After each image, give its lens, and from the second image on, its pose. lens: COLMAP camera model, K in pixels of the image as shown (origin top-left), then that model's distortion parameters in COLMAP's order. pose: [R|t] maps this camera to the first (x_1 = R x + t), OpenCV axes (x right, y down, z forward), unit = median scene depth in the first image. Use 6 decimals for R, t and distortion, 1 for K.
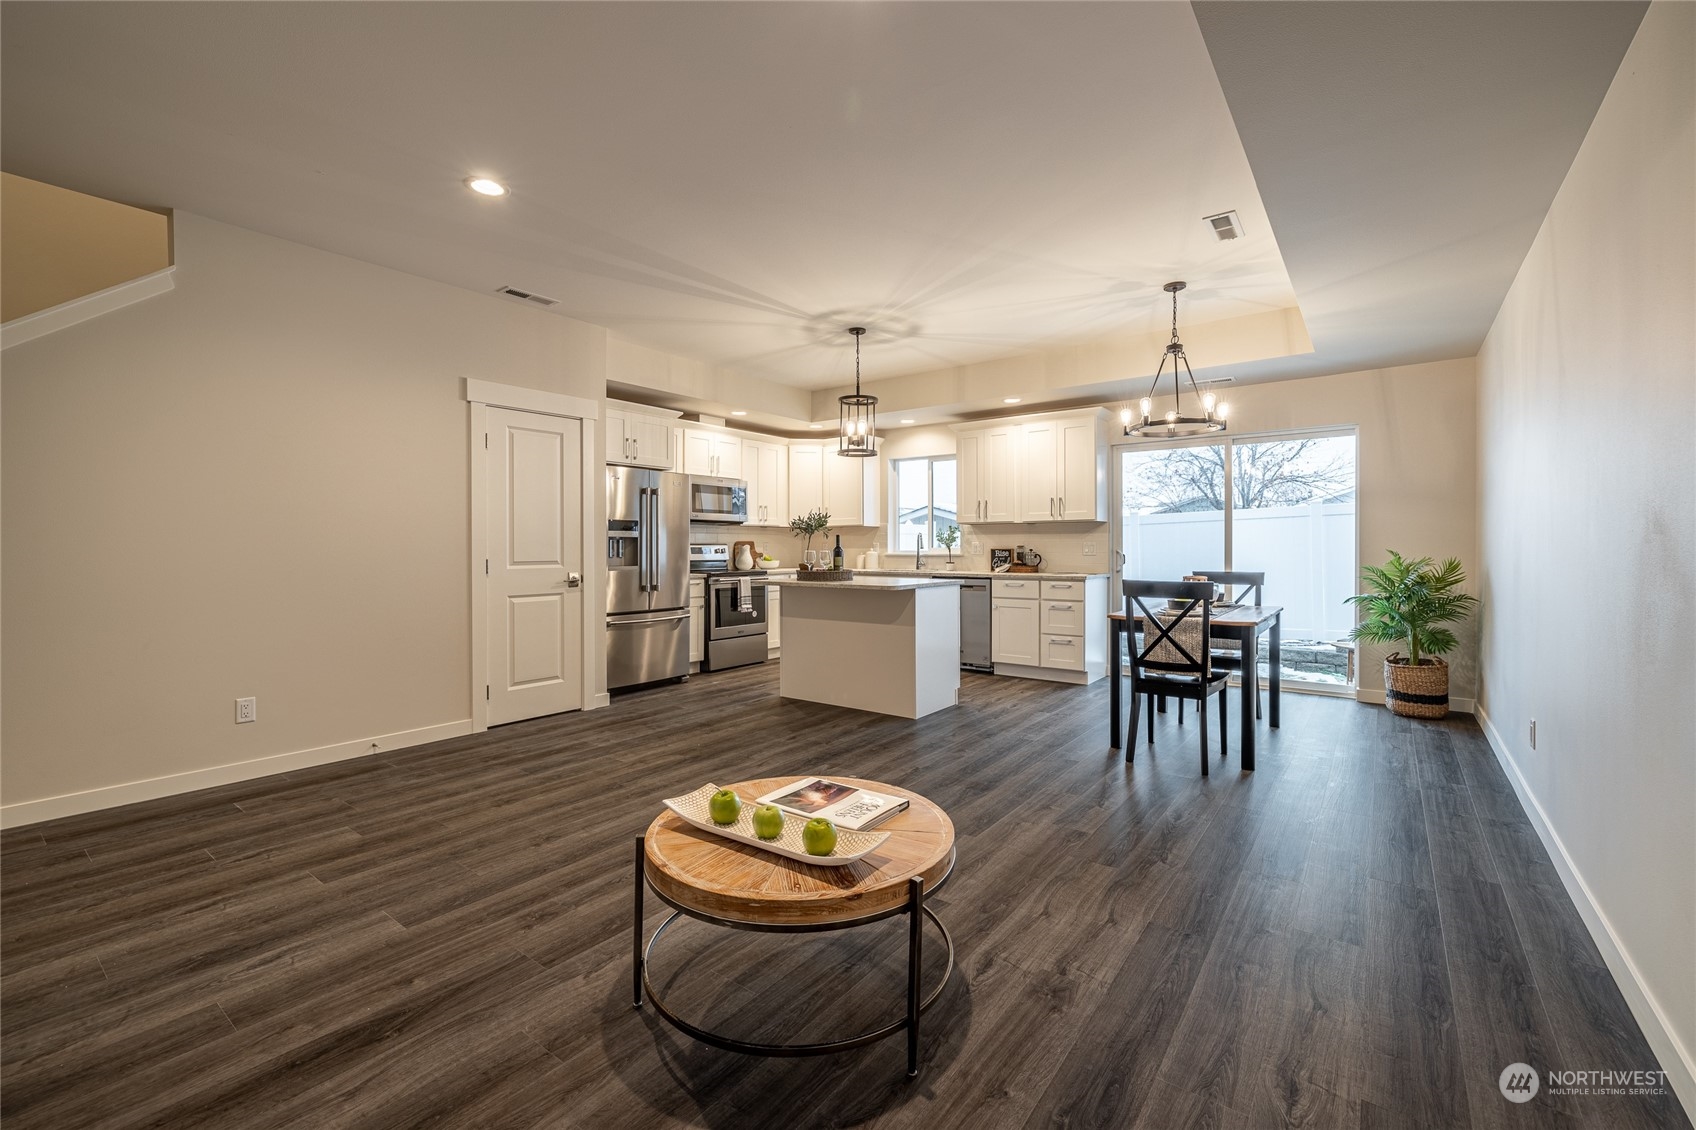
lens RADIAL K [[707.4, 0, 843.4], [0, 707.4, 553.5], [0, 0, 1]] dist [-0.003936, 0.000453]
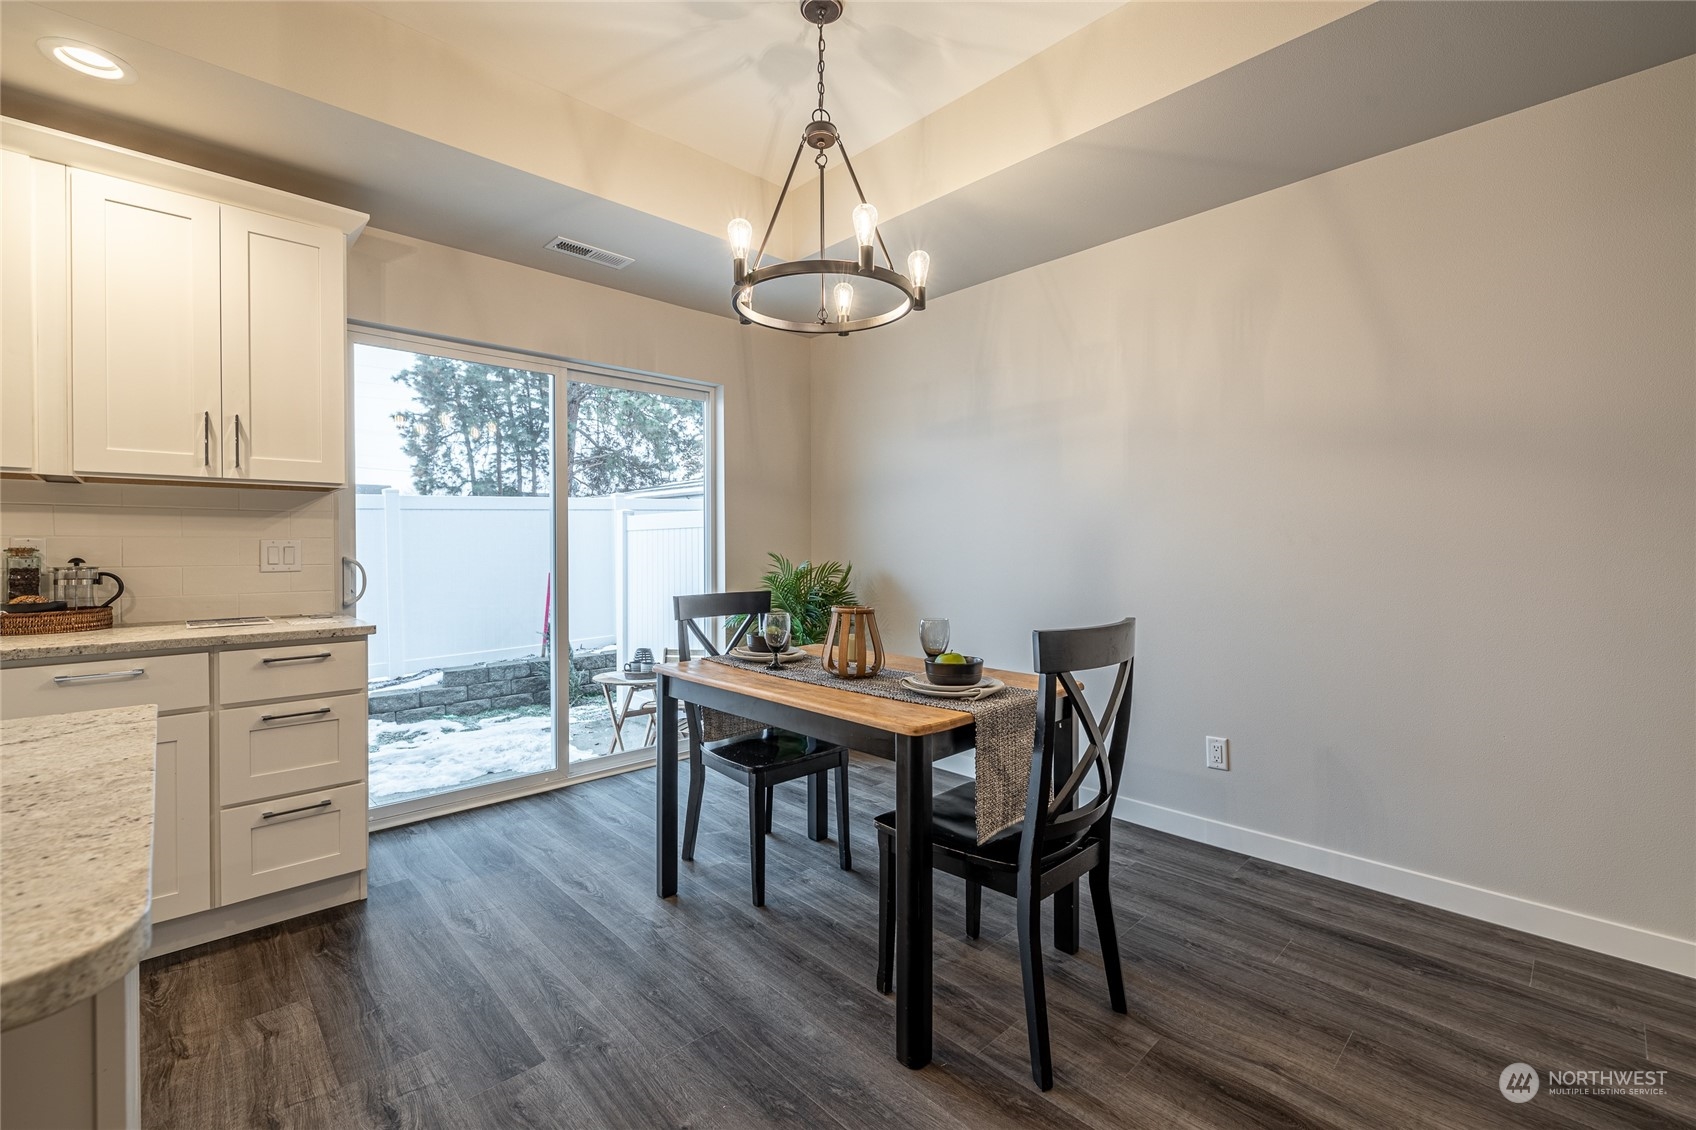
lens RADIAL K [[721.8, 0, 836.2], [0, 721.8, 551.6], [0, 0, 1]] dist [-0.002805, 0.000163]
pose [[0.164298, -0.003379, 0.986405, -0.011529], [0.011574, 0.999932, 0.001497, -0.007651], [-0.986343, 0.011171, 0.164326, 0.804325]]
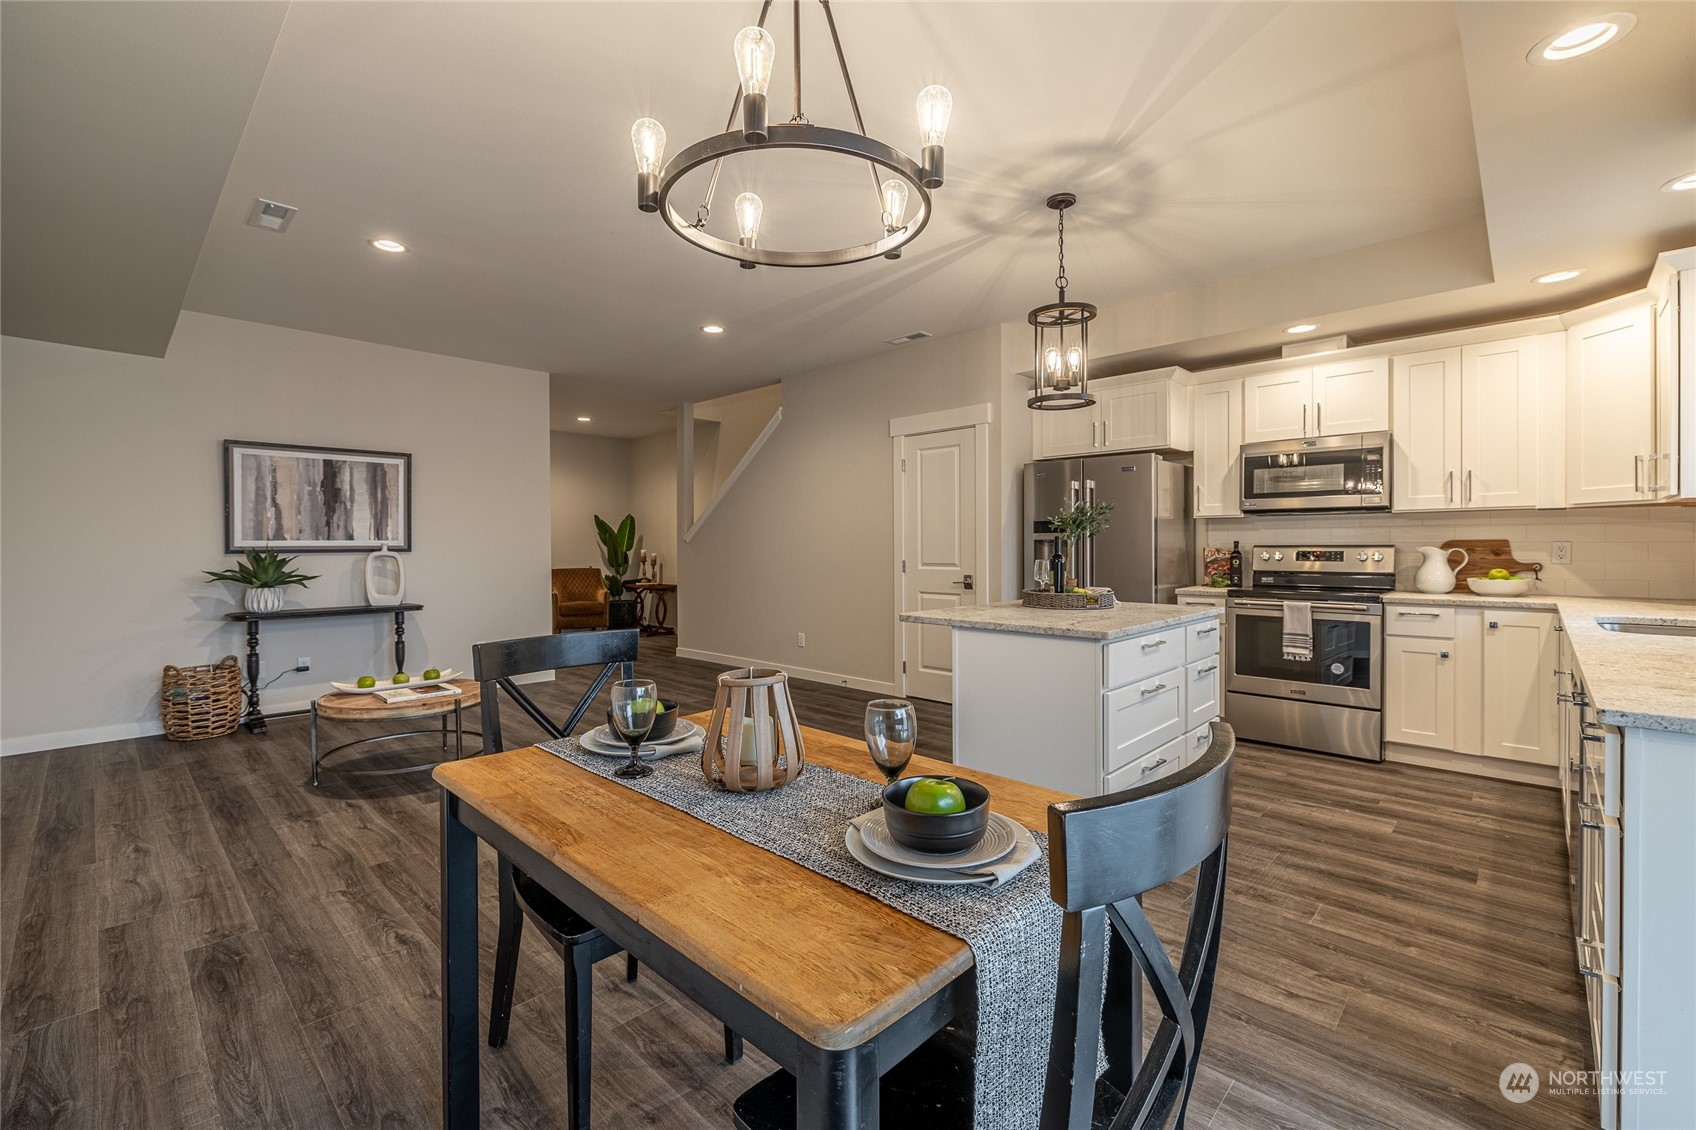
lens RADIAL K [[721.8, 0, 834.2], [0, 721.8, 551.1], [0, 0, 1]] dist [-0.002805, 0.000163]
pose [[-0.119927, 0.012664, -0.992702, 0.700467], [-0.004116, 0.999904, 0.013253, -0.022023], [0.992774, 0.005675, -0.119863, 0.931053]]
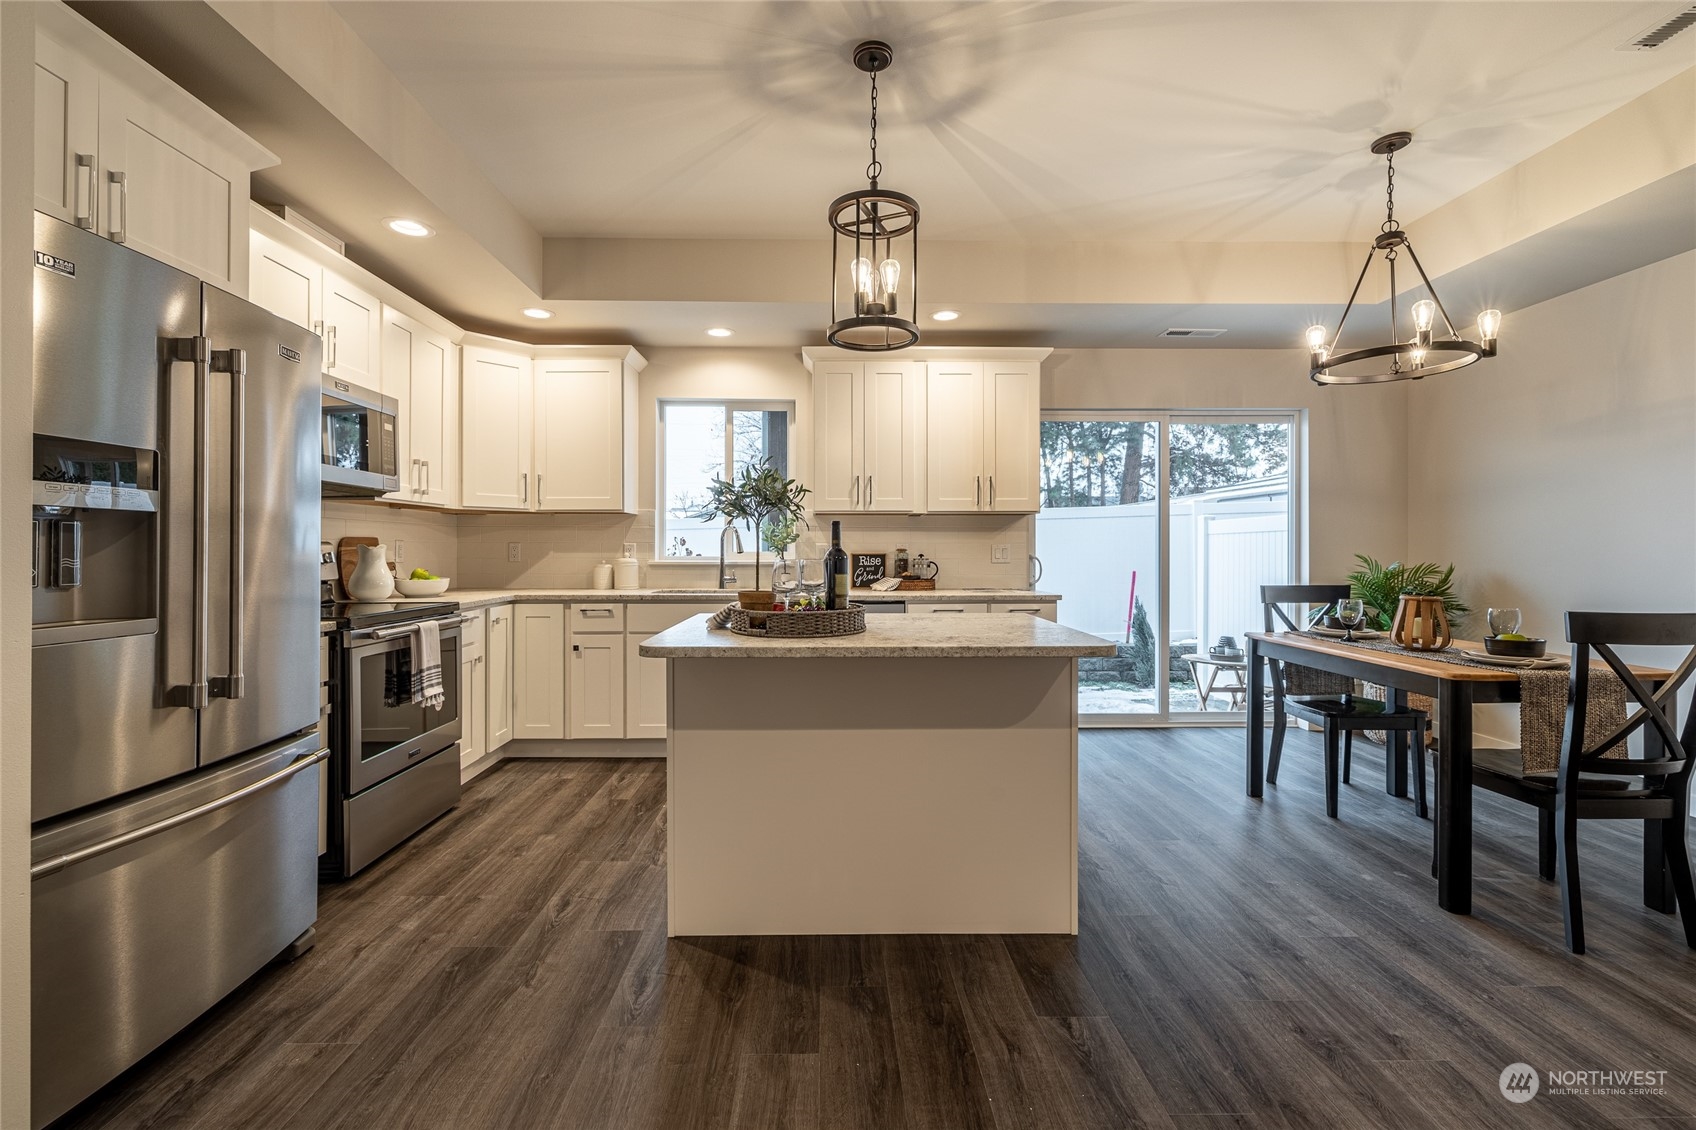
lens RADIAL K [[721.8, 0, 832.8], [0, 721.8, 552.4], [0, 0, 1]] dist [-0.002805, 0.000163]
pose [[0.790171, 0.000552, 0.612886, -0.287878], [0.003638, 0.999978, -0.005591, -0.005845], [-0.612876, 0.006648, 0.790152, 0.702234]]
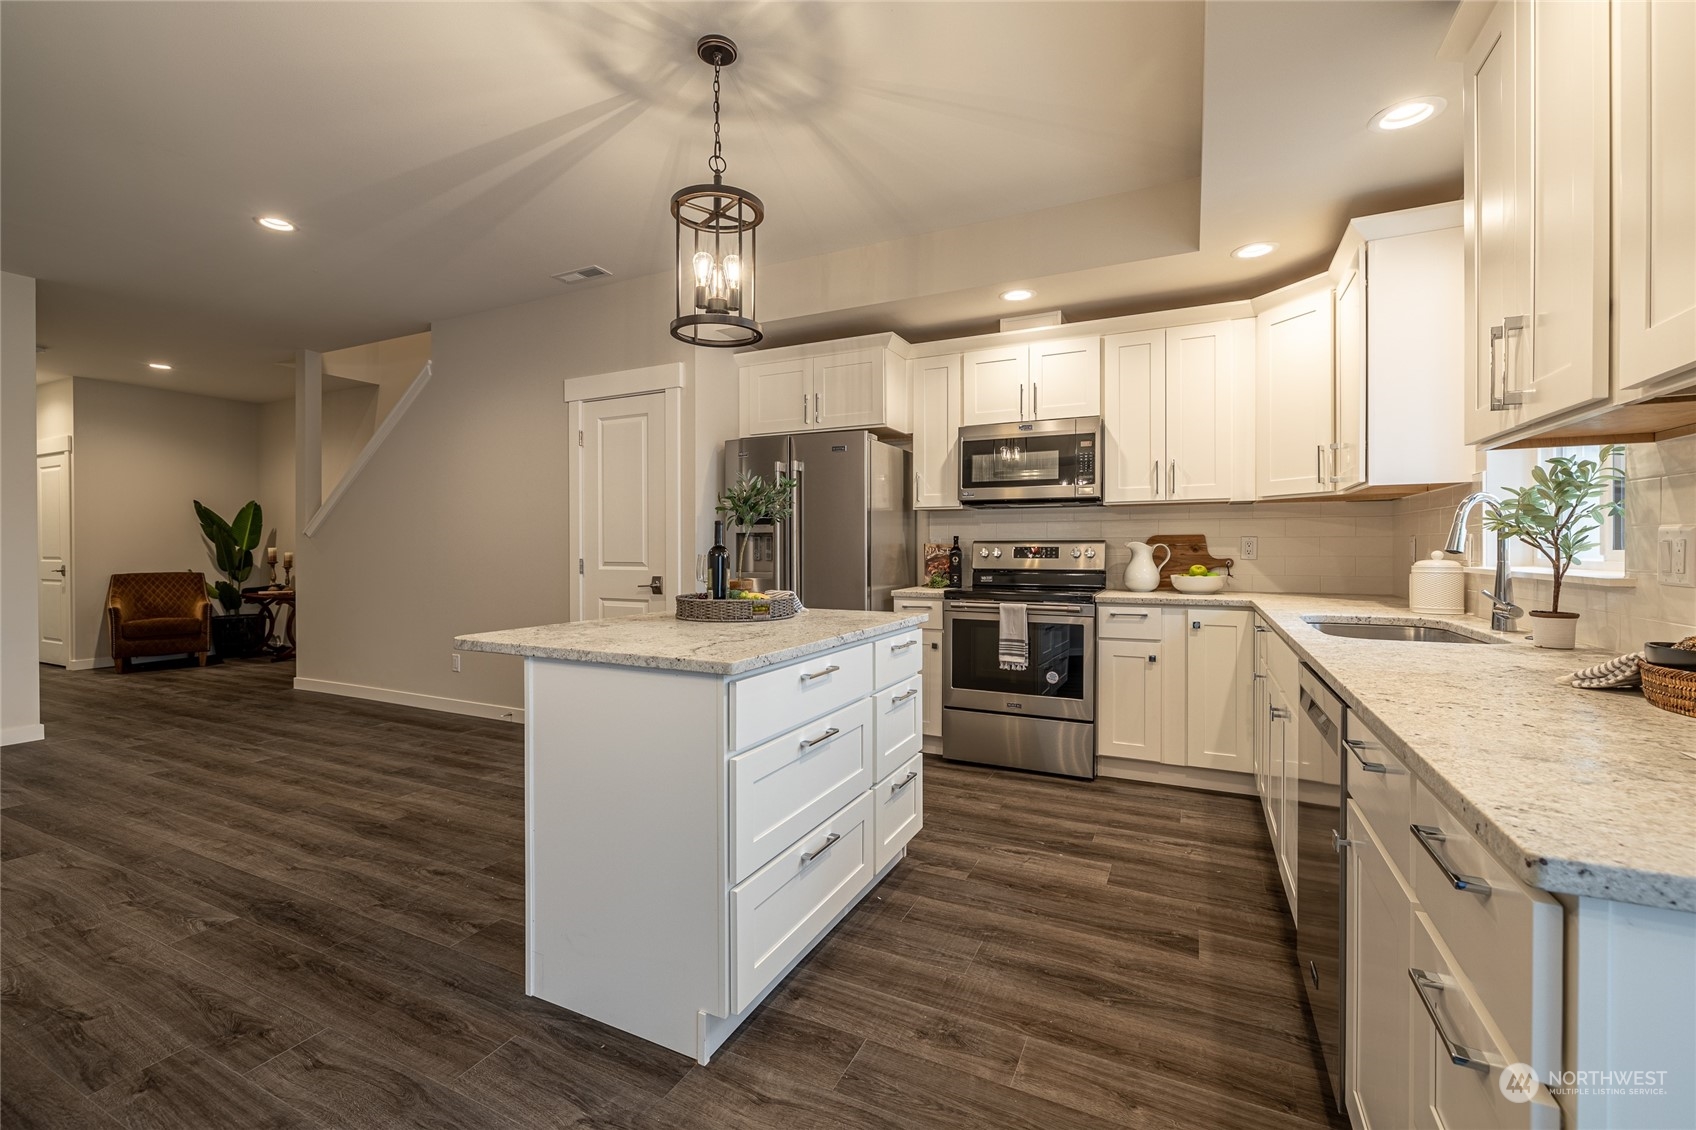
lens RADIAL K [[721.8, 0, 835.1], [0, 721.8, 551.7], [0, 0, 1]] dist [-0.002805, 0.000163]
pose [[0.189798, 0.009558, -0.981777, 0.497451], [-0.008960, 0.999928, 0.008003, -0.011414], [0.981782, 0.007278, 0.189870, 1.044428]]
